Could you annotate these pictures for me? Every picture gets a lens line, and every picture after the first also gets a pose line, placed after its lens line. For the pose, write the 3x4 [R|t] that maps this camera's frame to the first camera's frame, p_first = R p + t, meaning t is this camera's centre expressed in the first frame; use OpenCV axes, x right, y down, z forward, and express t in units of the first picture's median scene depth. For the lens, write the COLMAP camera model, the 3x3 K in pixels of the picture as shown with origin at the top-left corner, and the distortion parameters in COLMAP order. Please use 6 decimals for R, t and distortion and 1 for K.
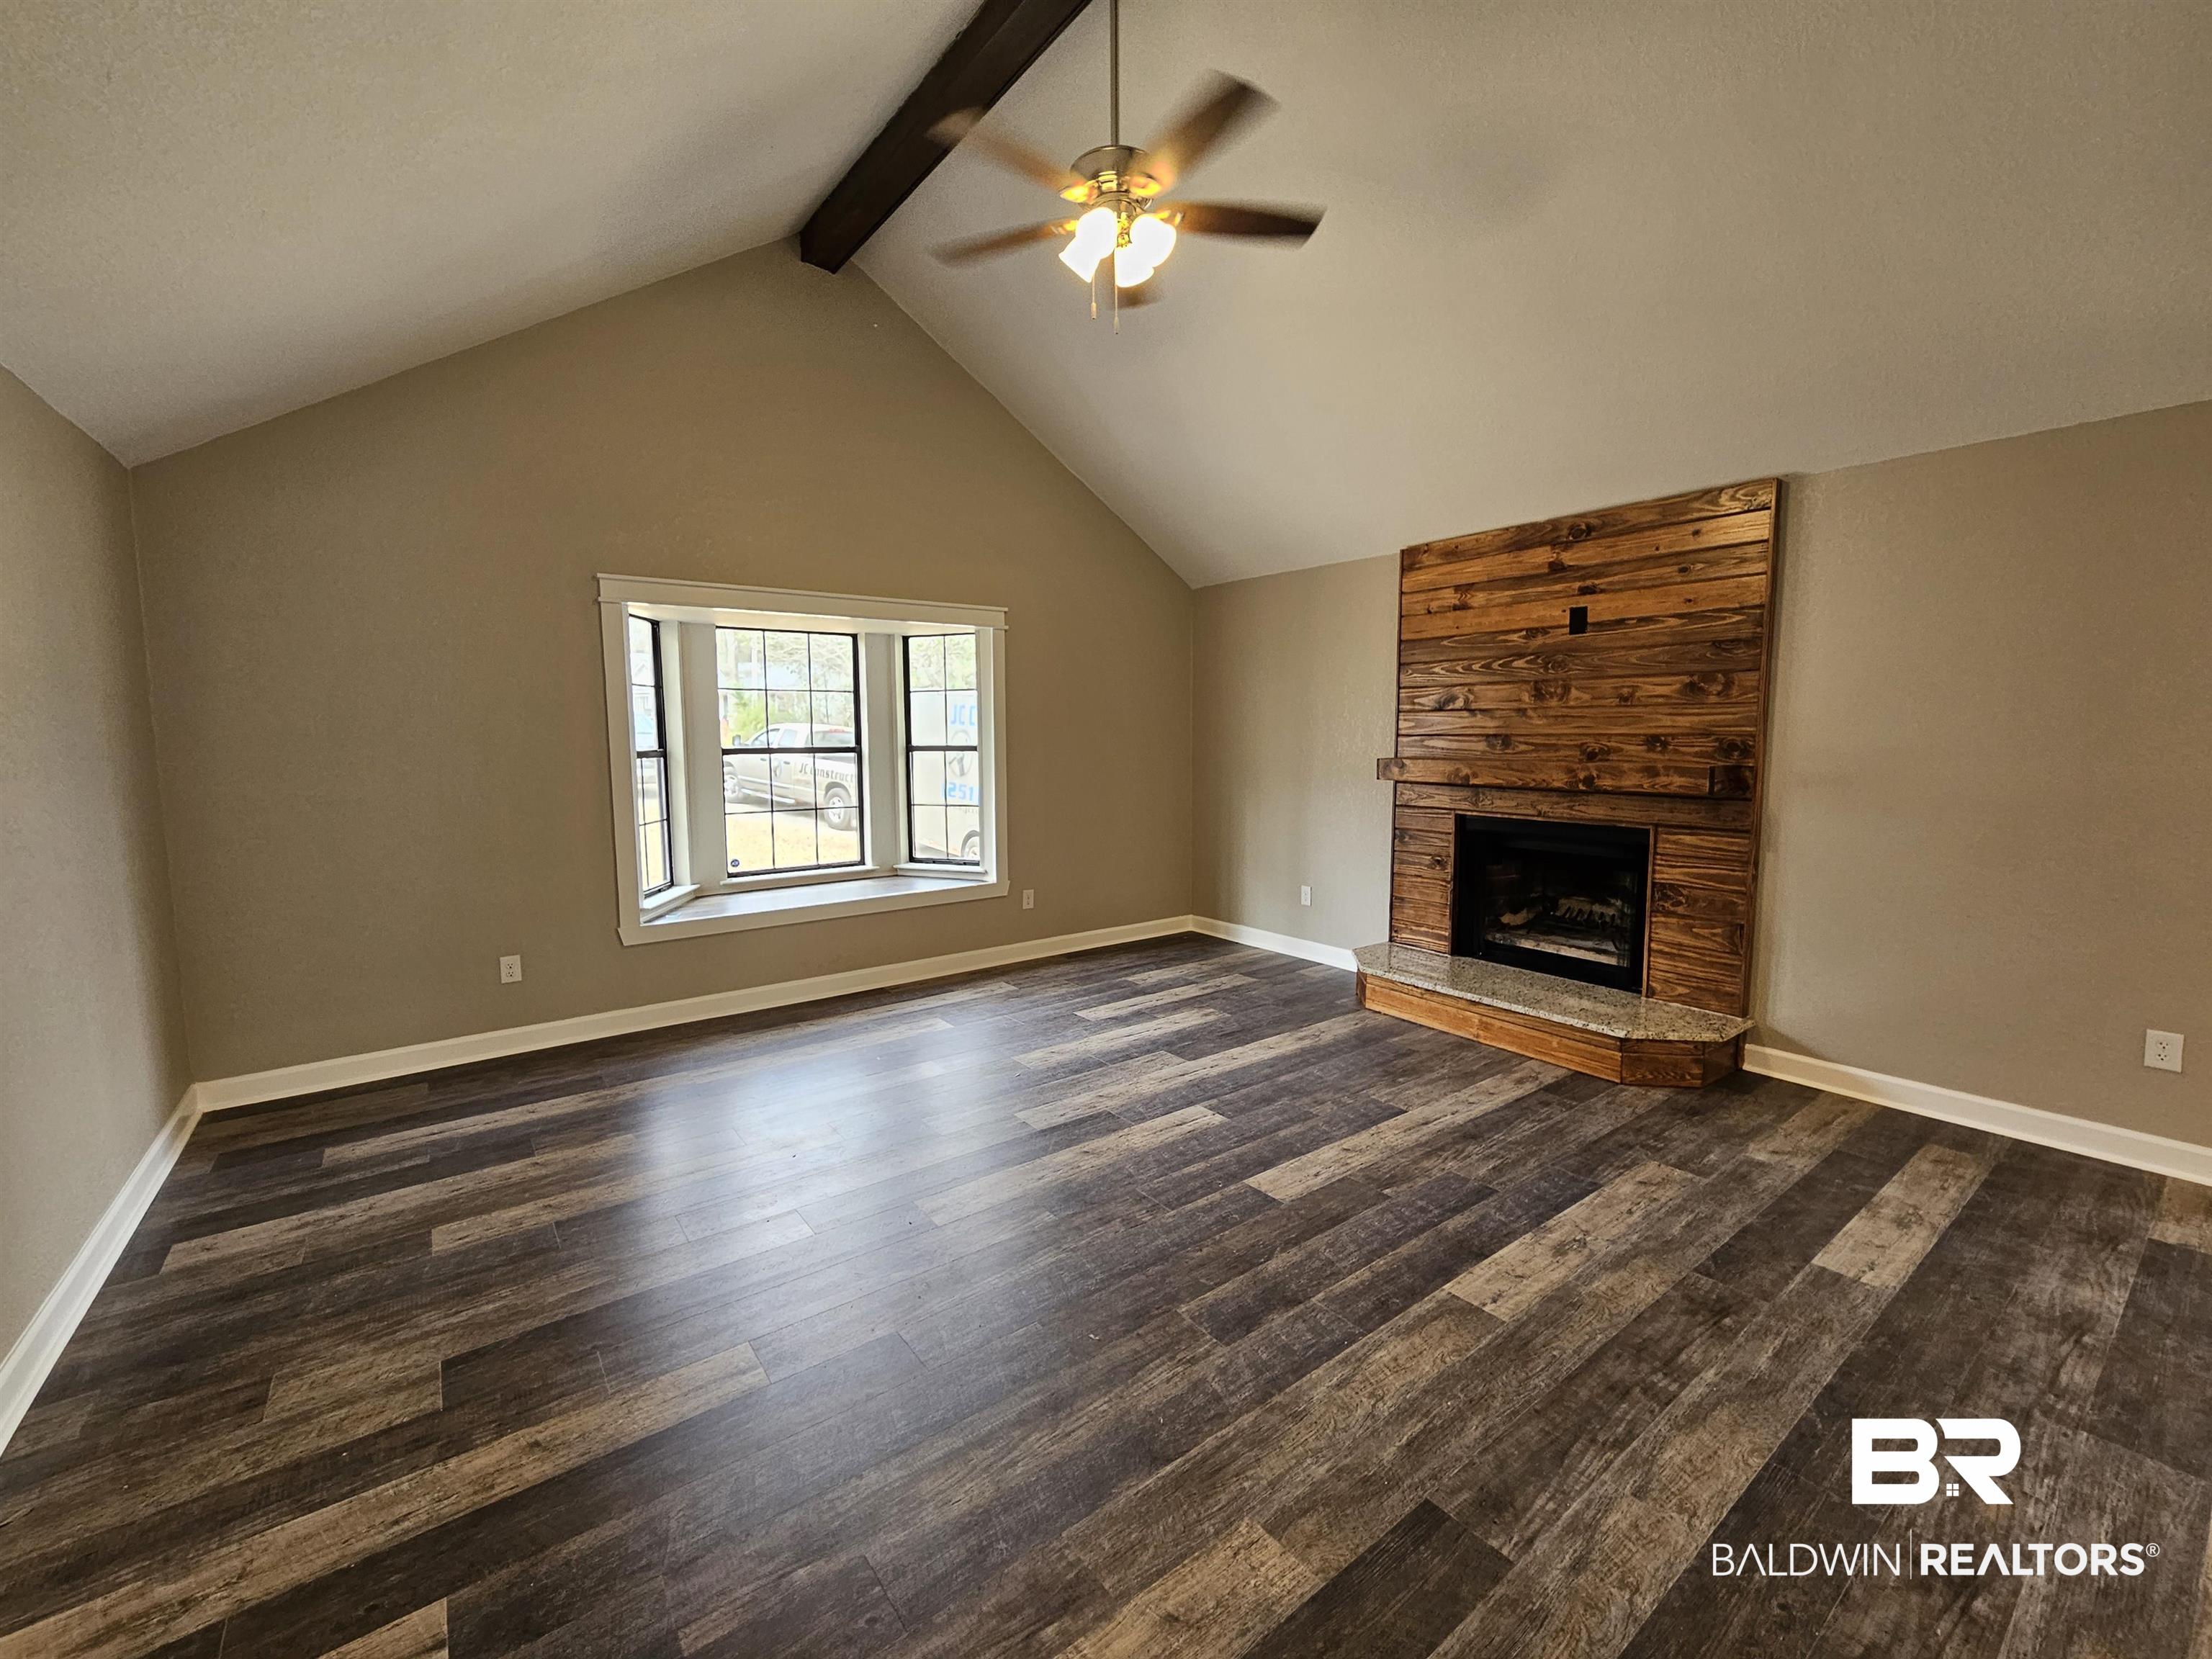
lens RADIAL K [[912.4, 0, 1085.6], [0, 912.4, 815.8], [0, 0, 1]] dist [-0.001788, 0.000187]
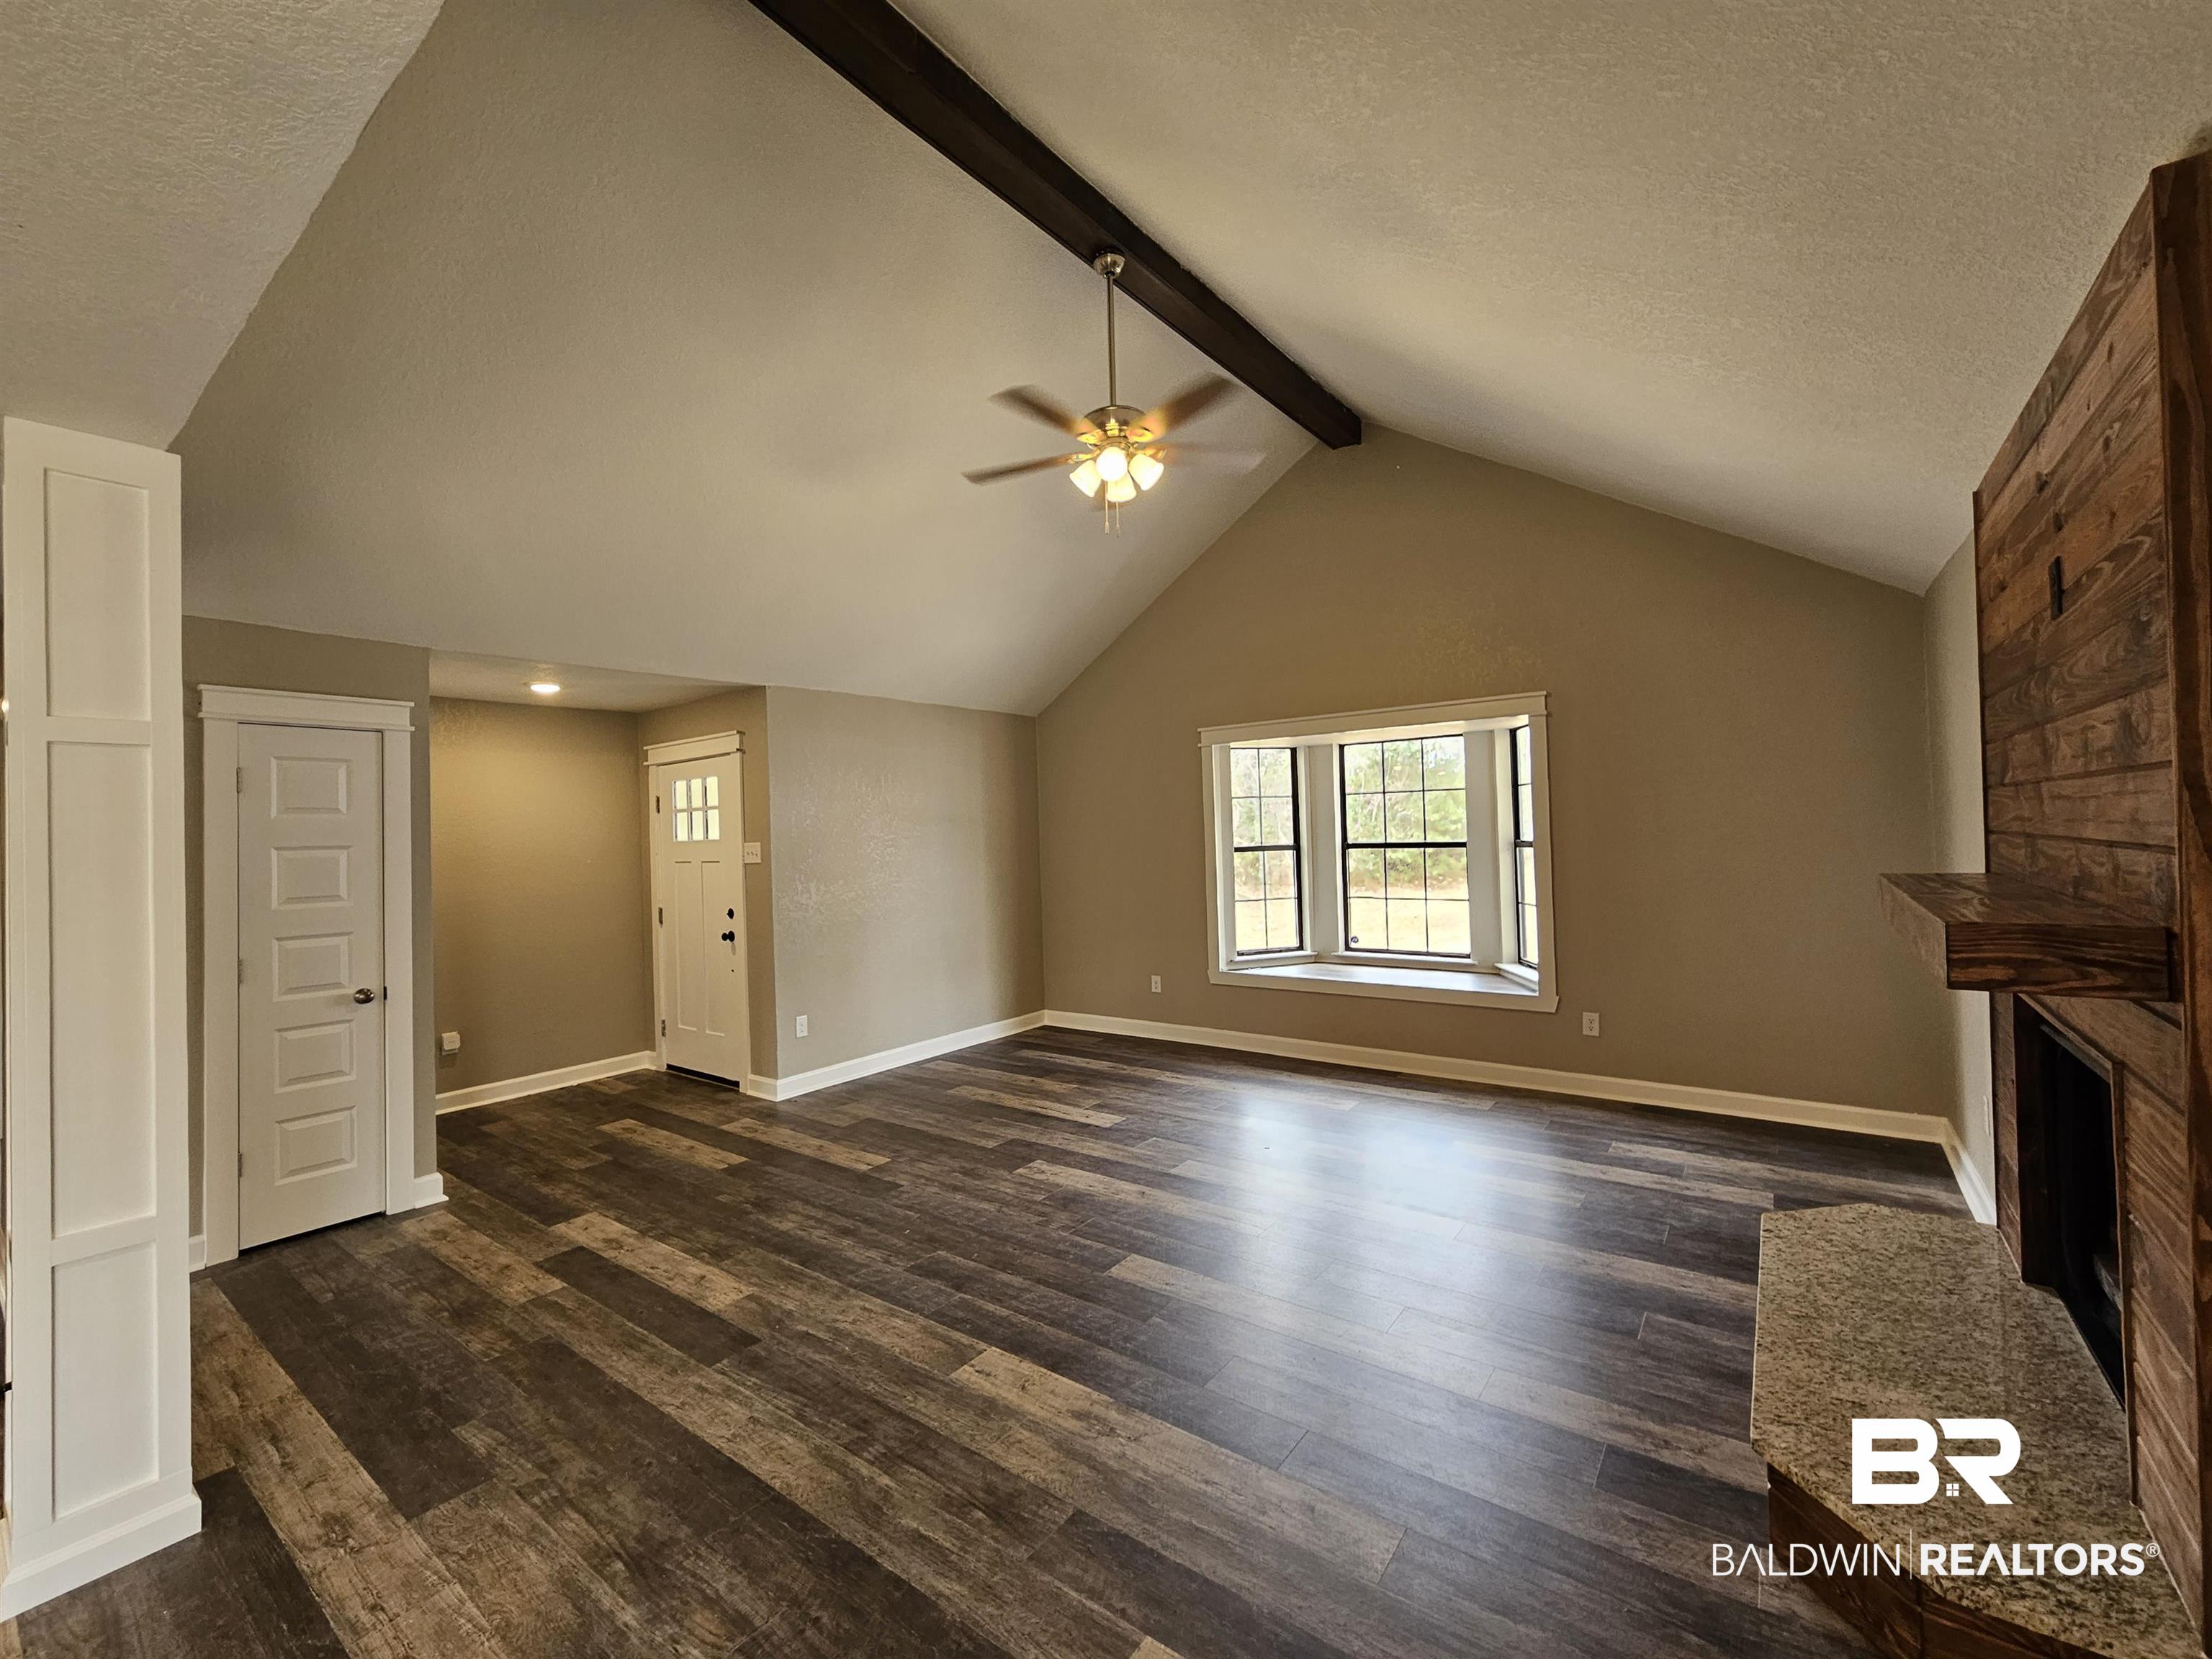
lens RADIAL K [[912.4, 0, 1096.1], [0, 912.4, 841.1], [0, 0, 1]] dist [-0.001788, 0.000187]
pose [[0.288478, 0.008465, -0.957449, 1.238915], [-0.062934, 0.997966, -0.010138, -0.080688], [0.955416, 0.063181, 0.288424, 0.630887]]
